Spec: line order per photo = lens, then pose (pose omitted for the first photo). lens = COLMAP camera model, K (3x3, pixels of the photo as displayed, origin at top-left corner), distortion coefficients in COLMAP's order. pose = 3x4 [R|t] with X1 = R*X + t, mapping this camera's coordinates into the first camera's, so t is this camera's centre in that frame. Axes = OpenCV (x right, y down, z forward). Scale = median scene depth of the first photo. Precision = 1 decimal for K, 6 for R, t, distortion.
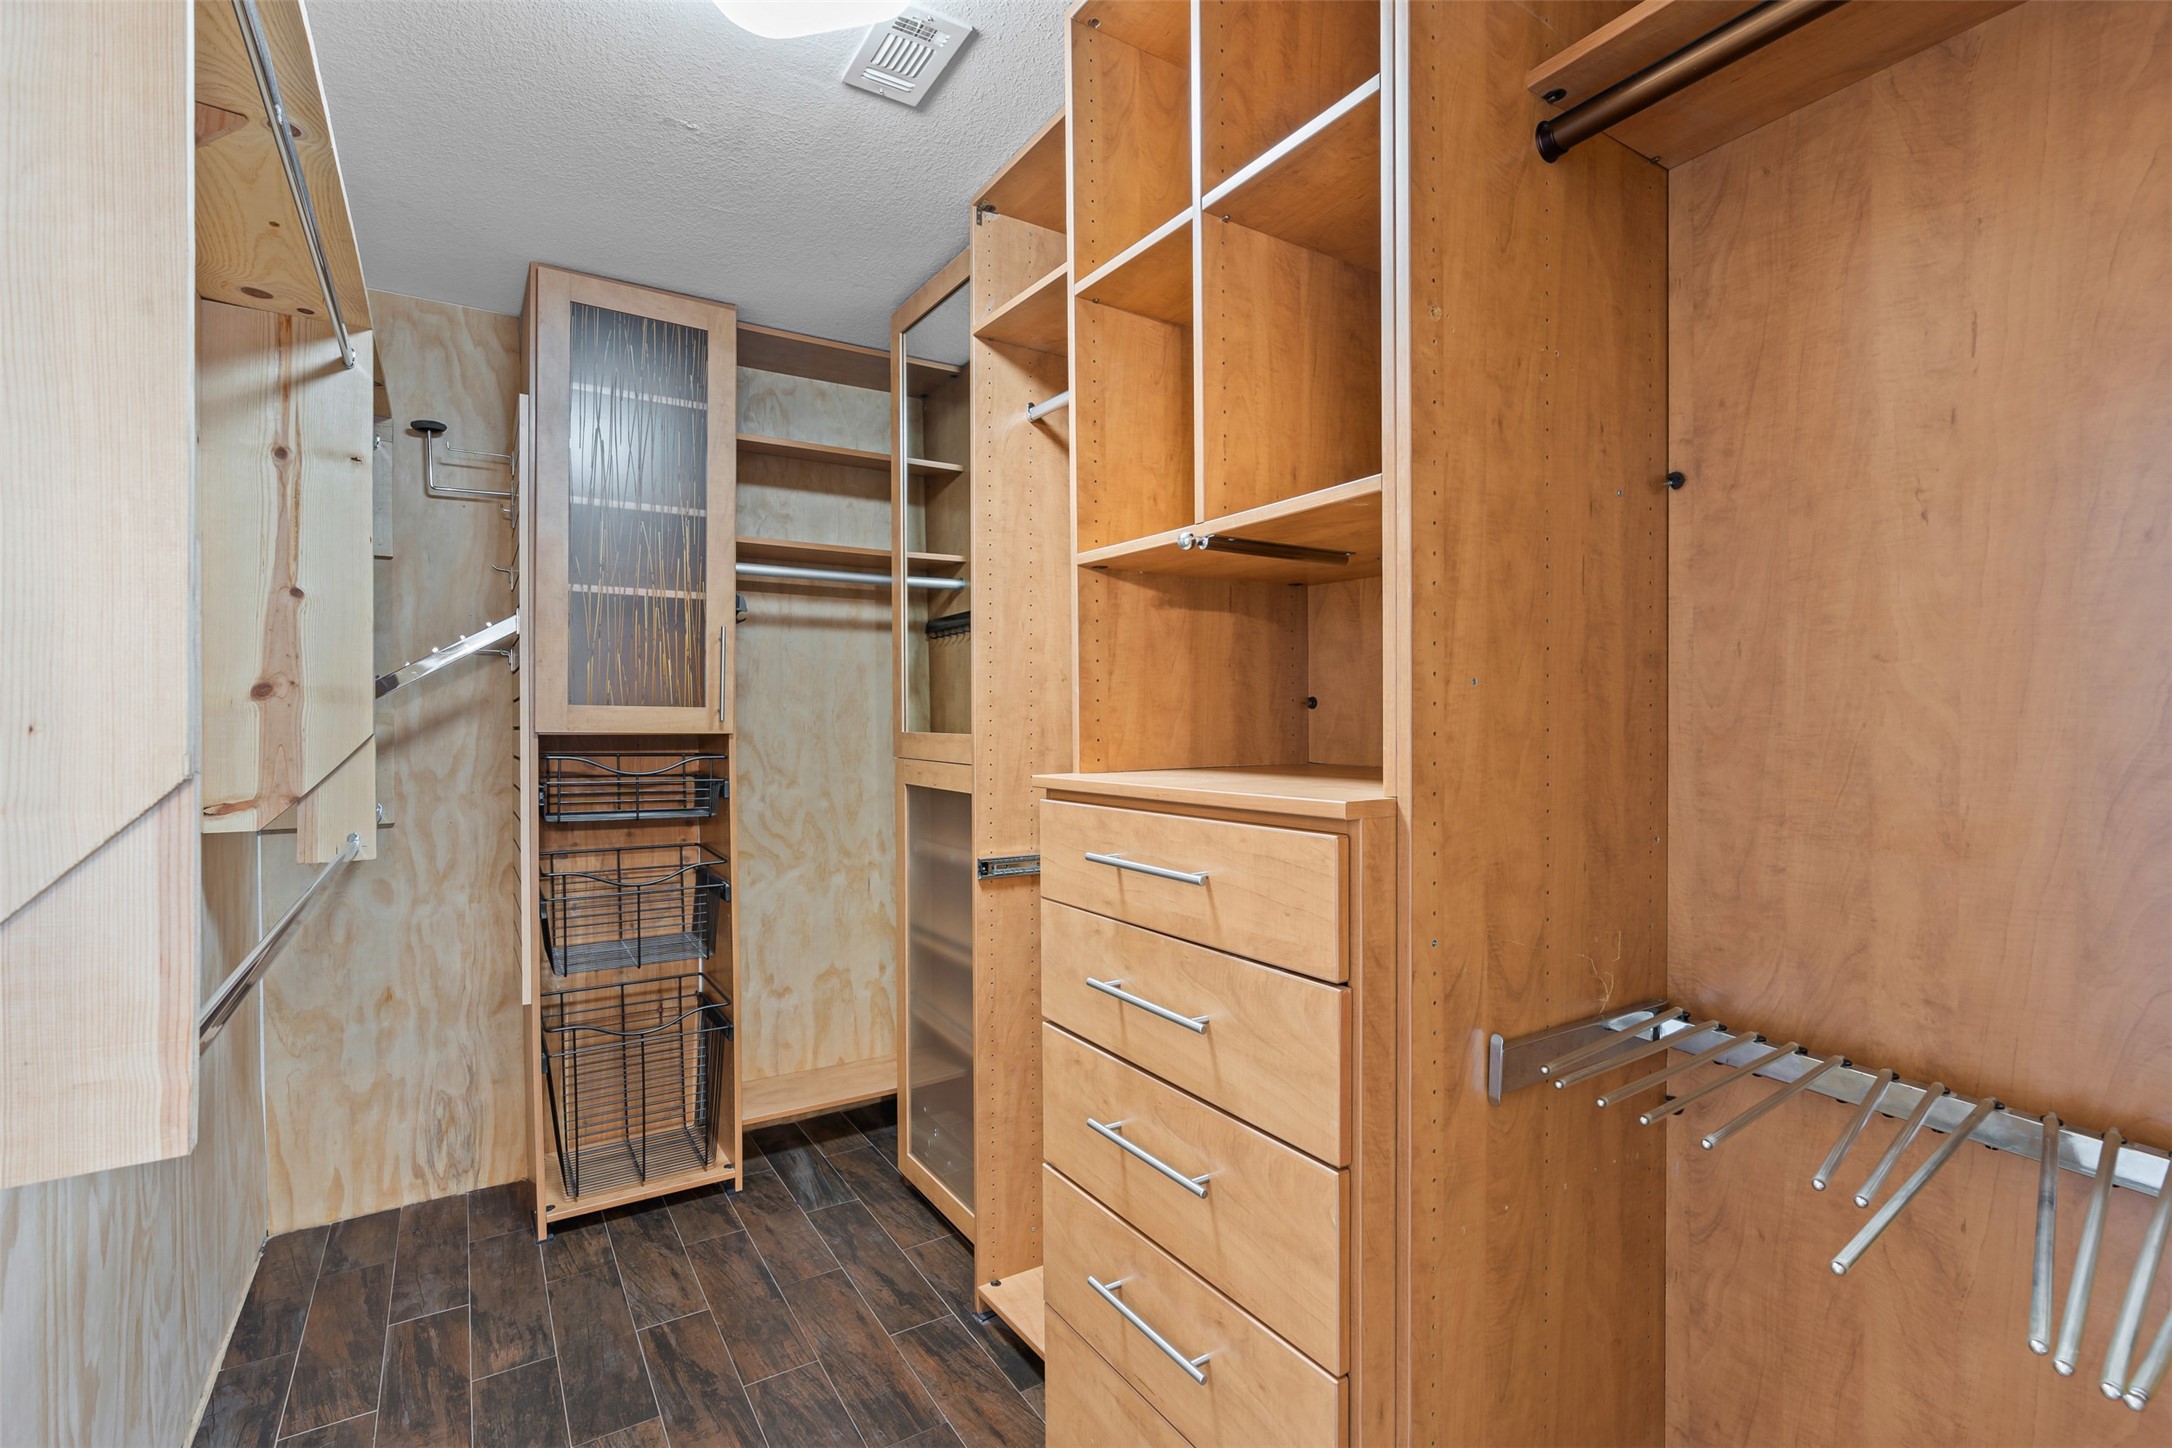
lens RADIAL K [[1011.7, 0, 1087.9], [0, 1011.7, 717.1], [0, 0, 1]] dist [-0.000594, 0.000333]
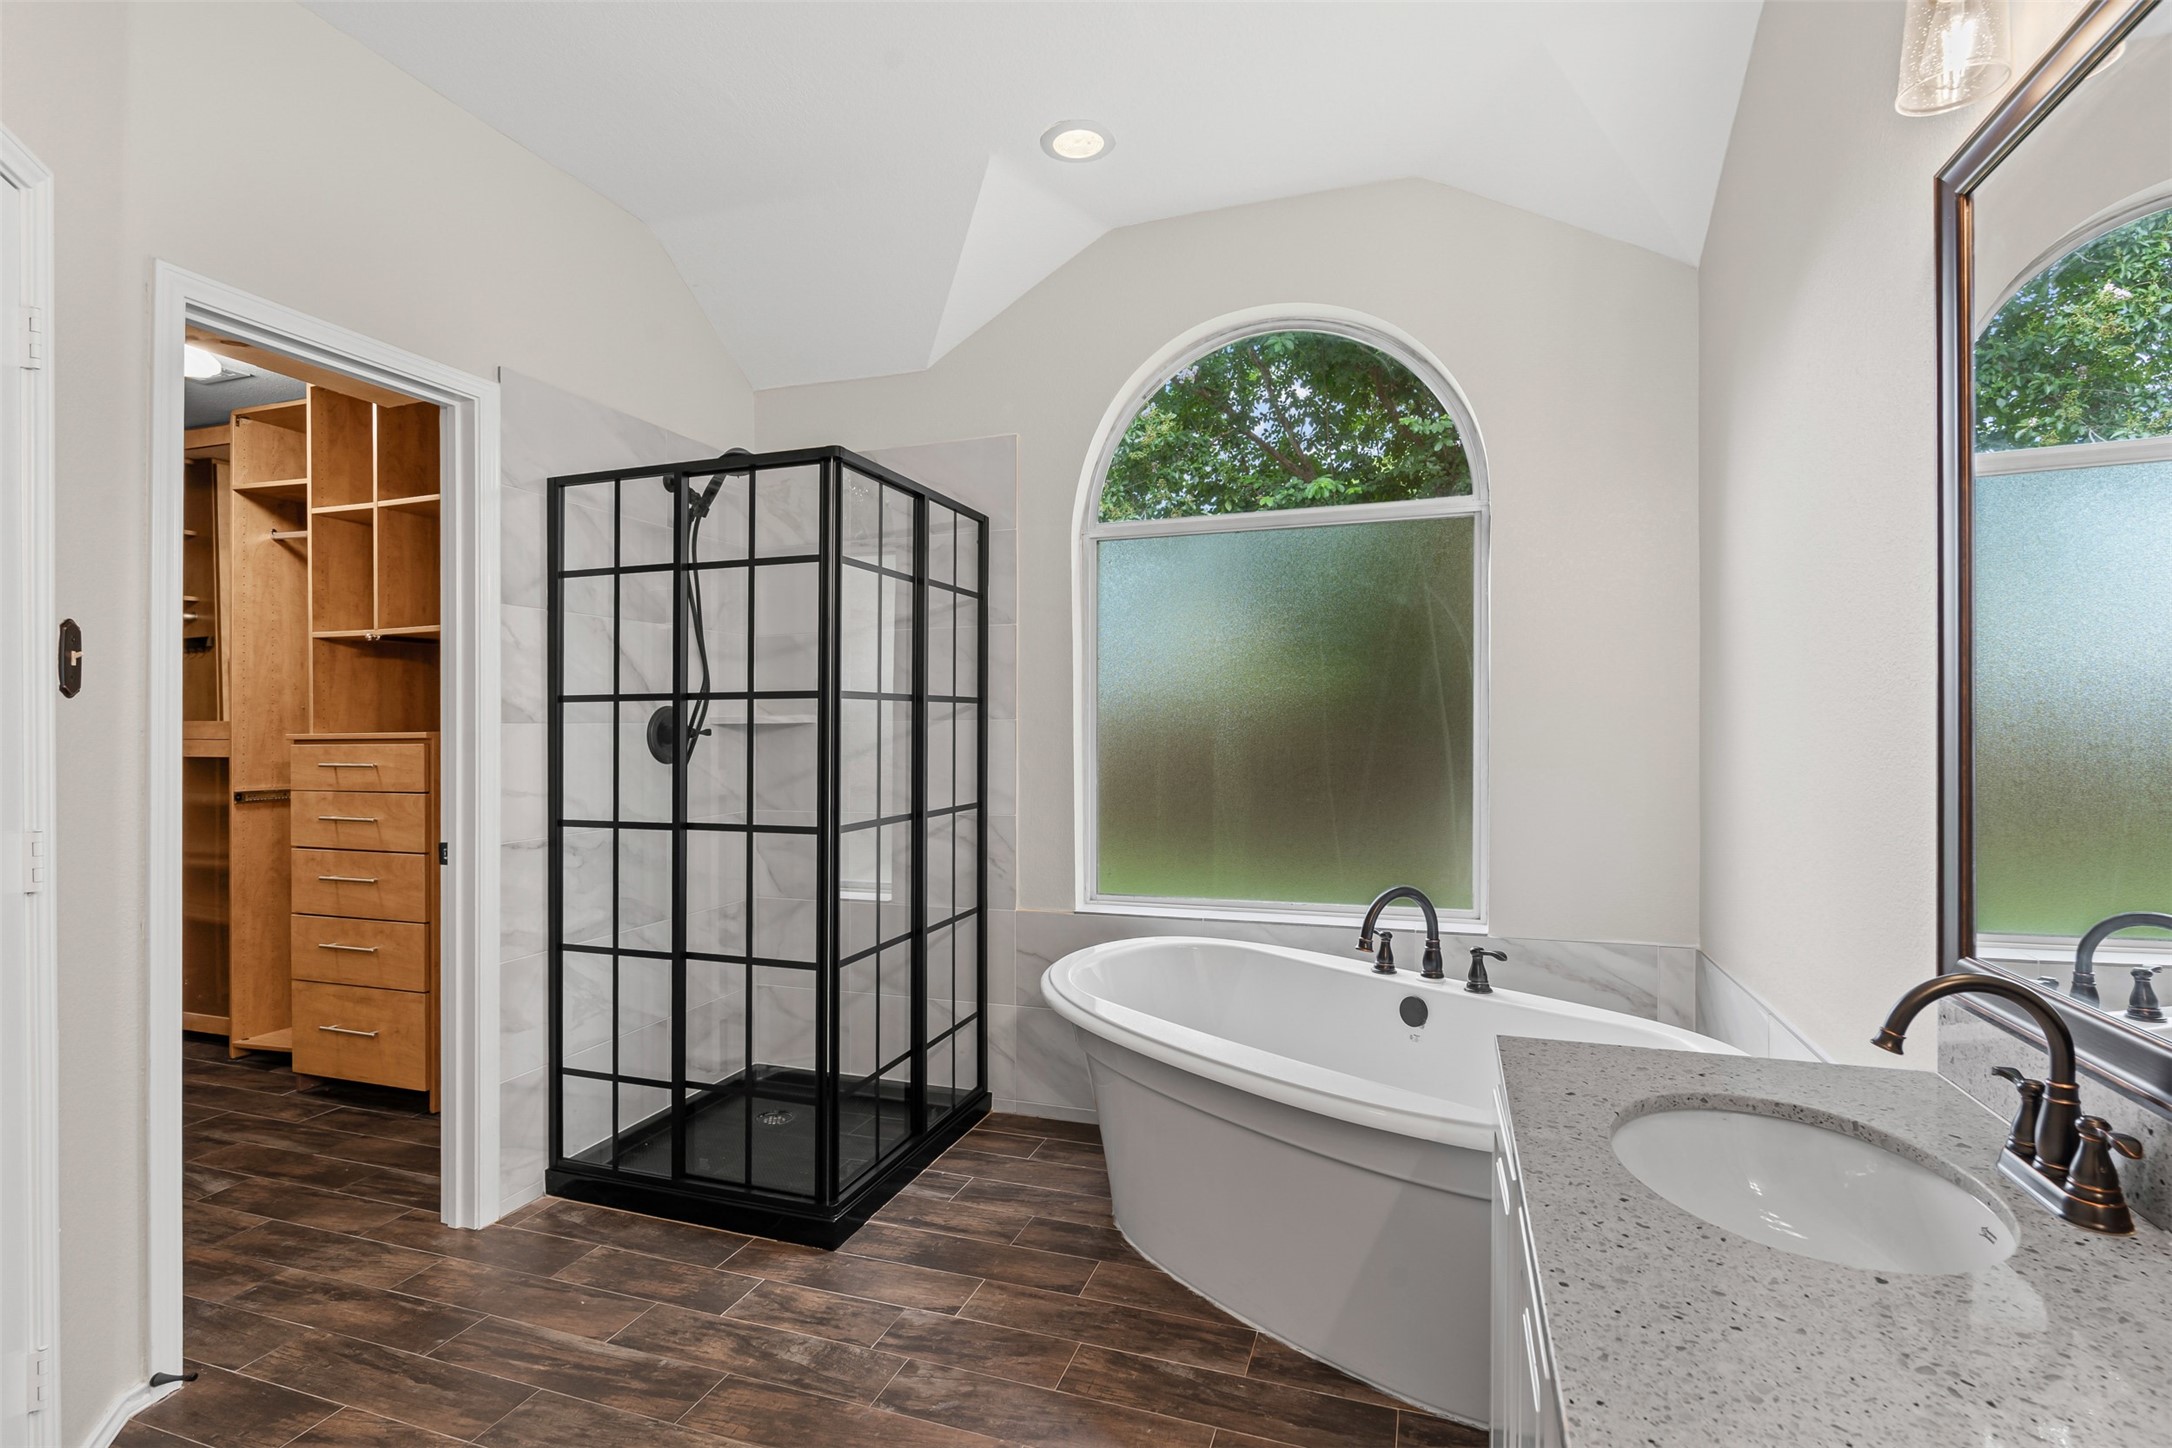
lens RADIAL K [[1011.7, 0, 1079.9], [0, 1011.7, 713.6], [0, 0, 1]] dist [-0.000594, 0.000333]
pose [[0.786679, 0.004710, 0.617344, -0.051719], [0.004139, 0.999908, -0.012903, 0.045990], [-0.617348, 0.012706, 0.786588, -1.654980]]
